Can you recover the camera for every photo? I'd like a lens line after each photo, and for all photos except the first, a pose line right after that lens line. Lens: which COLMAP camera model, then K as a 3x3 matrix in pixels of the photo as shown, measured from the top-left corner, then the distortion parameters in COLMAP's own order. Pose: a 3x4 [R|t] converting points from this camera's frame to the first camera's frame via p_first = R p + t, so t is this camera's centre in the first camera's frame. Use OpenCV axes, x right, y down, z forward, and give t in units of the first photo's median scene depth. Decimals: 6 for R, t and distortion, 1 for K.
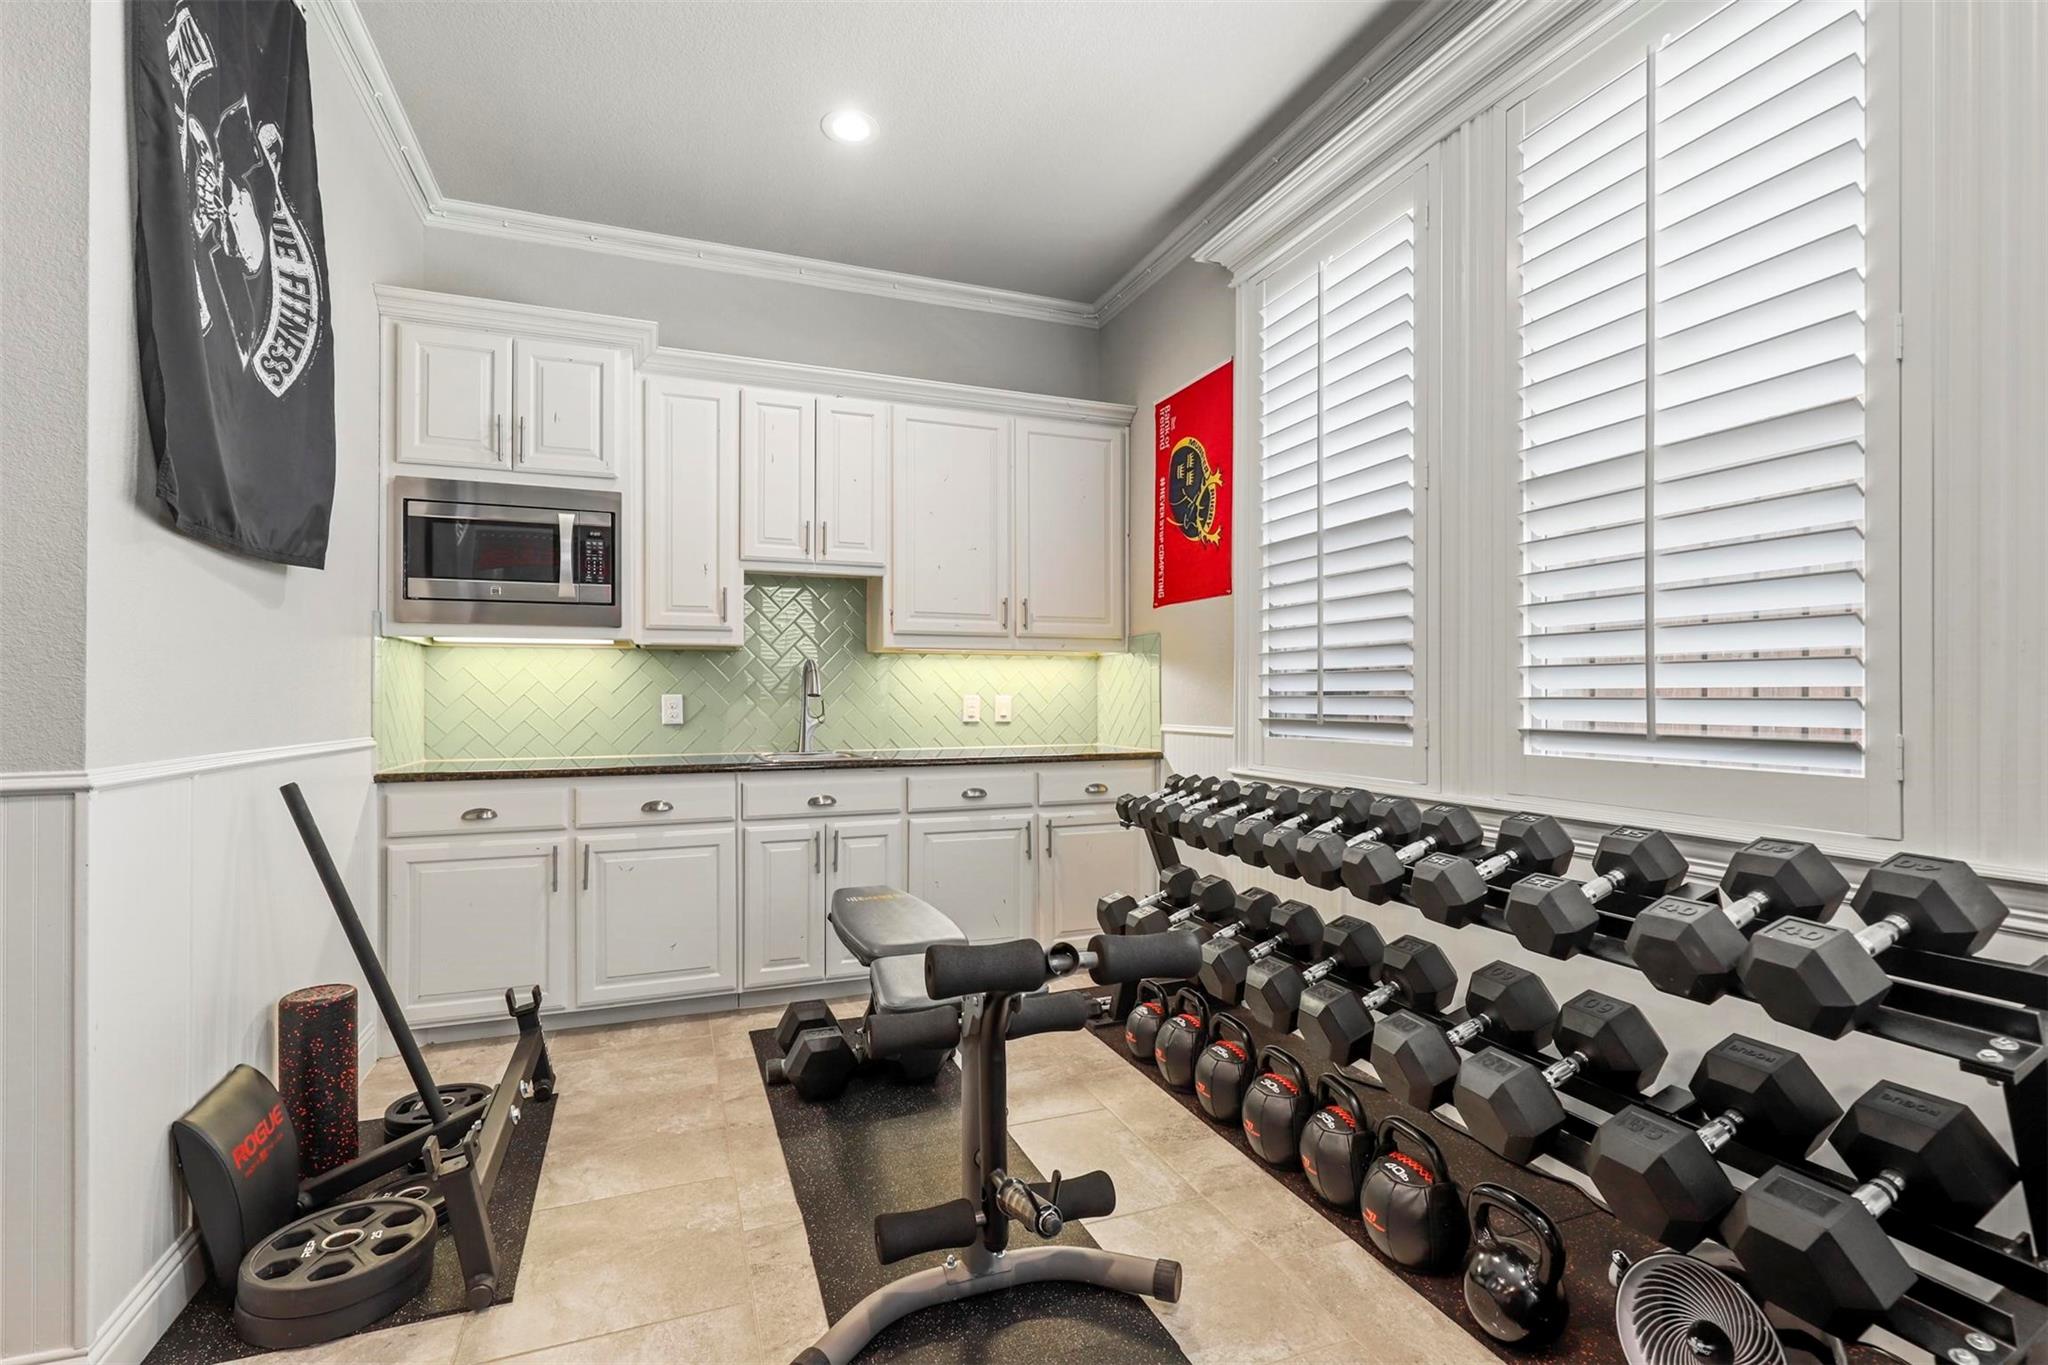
lens RADIAL K [[935.6, 0, 1017.7], [0, 935.6, 683.1], [0, 0, 1]] dist [-0.002733, 0.002509]
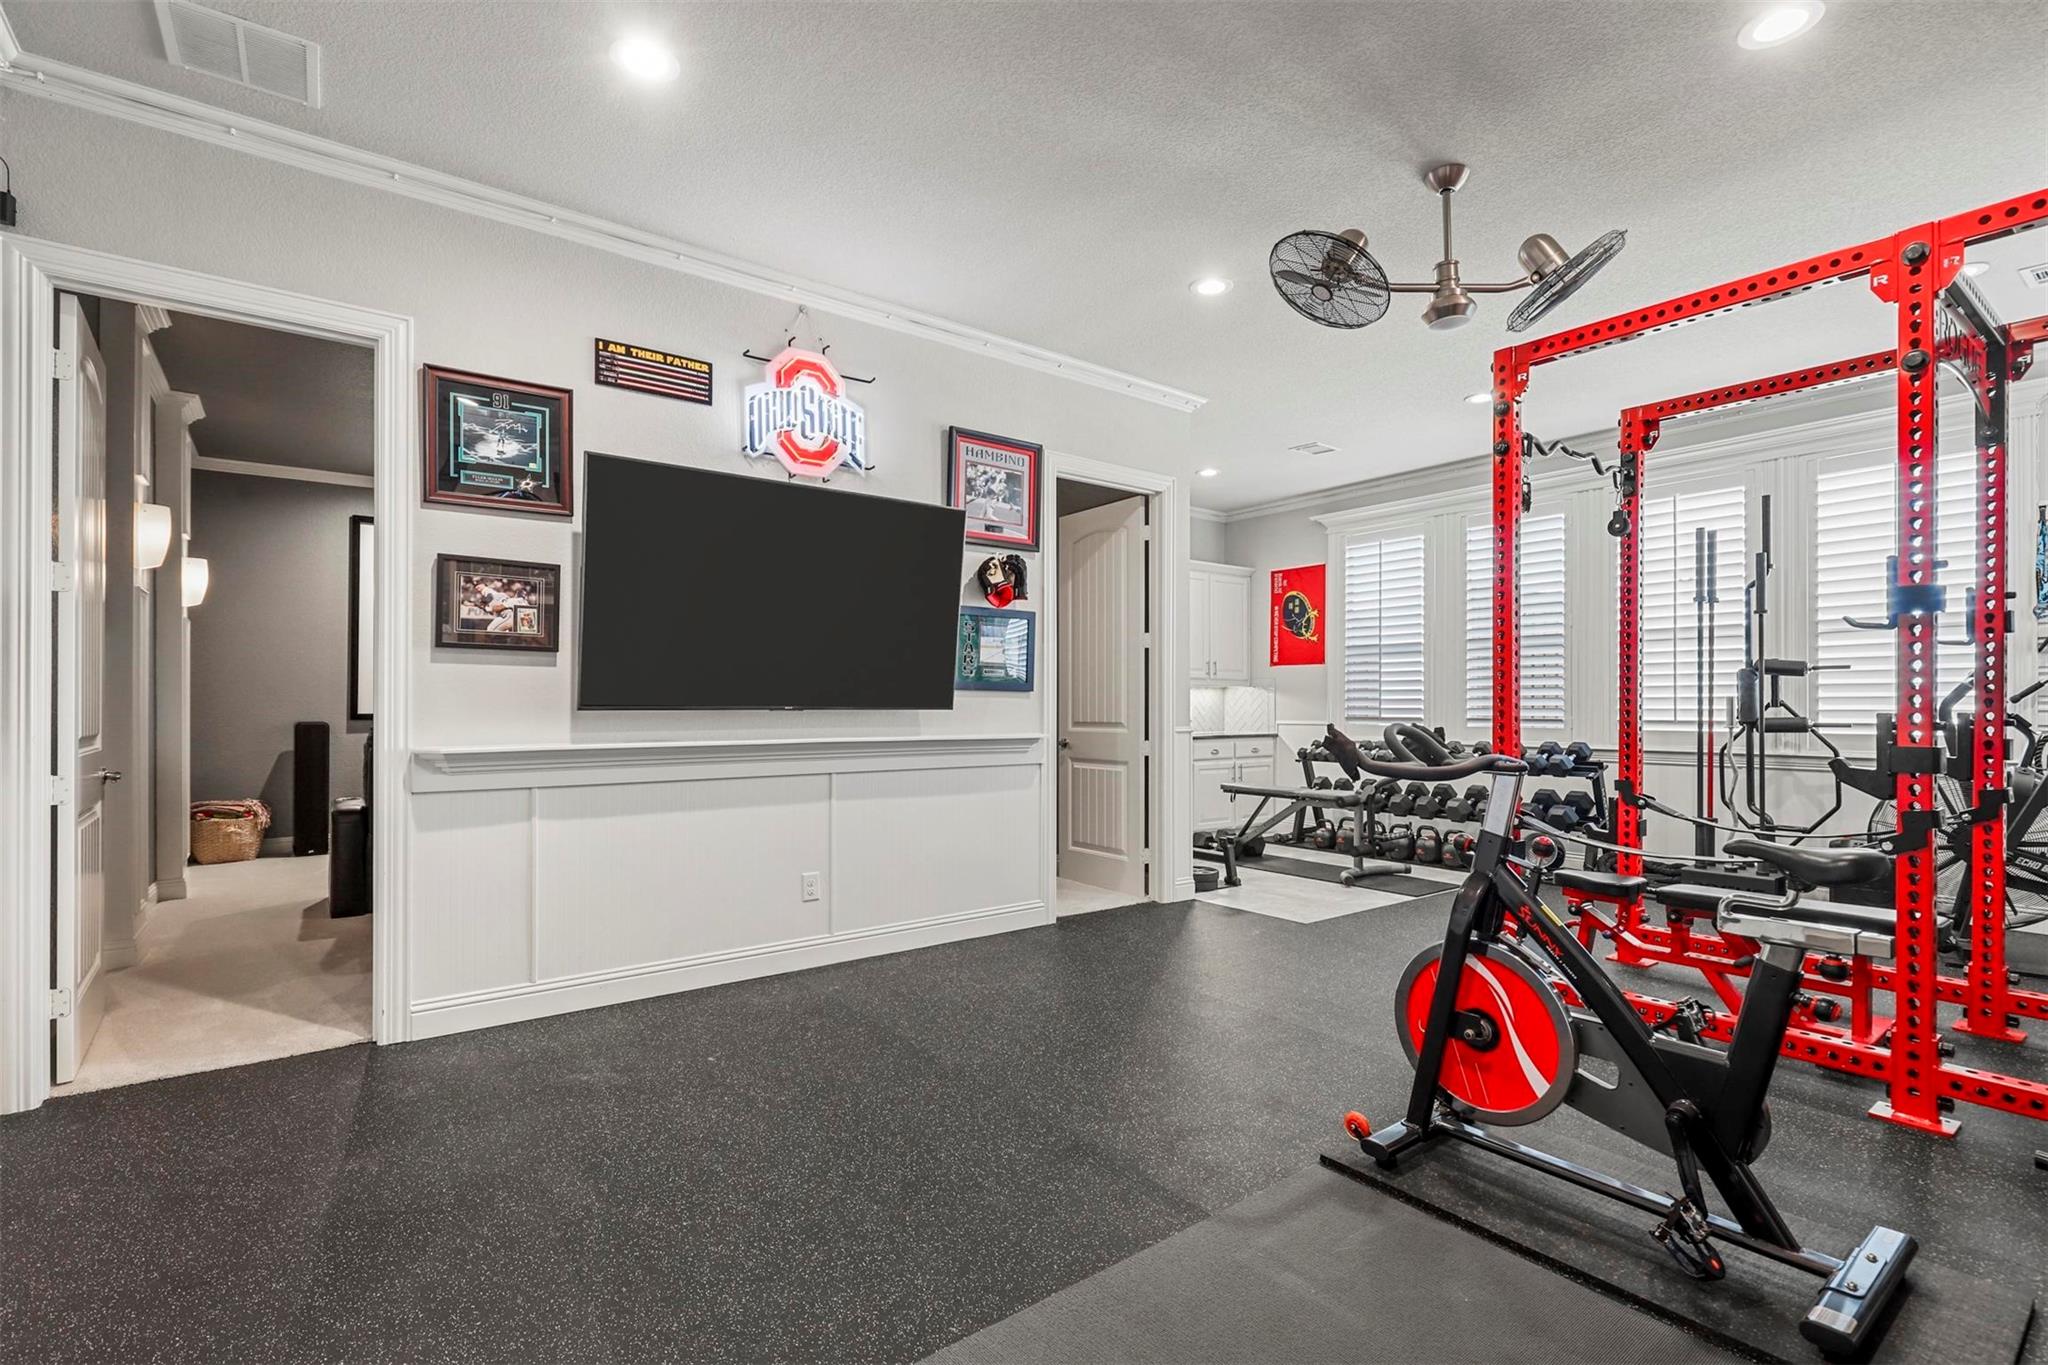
lens RADIAL K [[935.6, 0, 1025.6], [0, 935.6, 694.2], [0, 0, 1]] dist [-0.002733, 0.002509]
pose [[0.962567, 0.004228, 0.271009, -1.045381], [-0.004009, 0.999991, -0.001359, -0.012647], [-0.271013, 0.000222, 0.962576, -0.973107]]
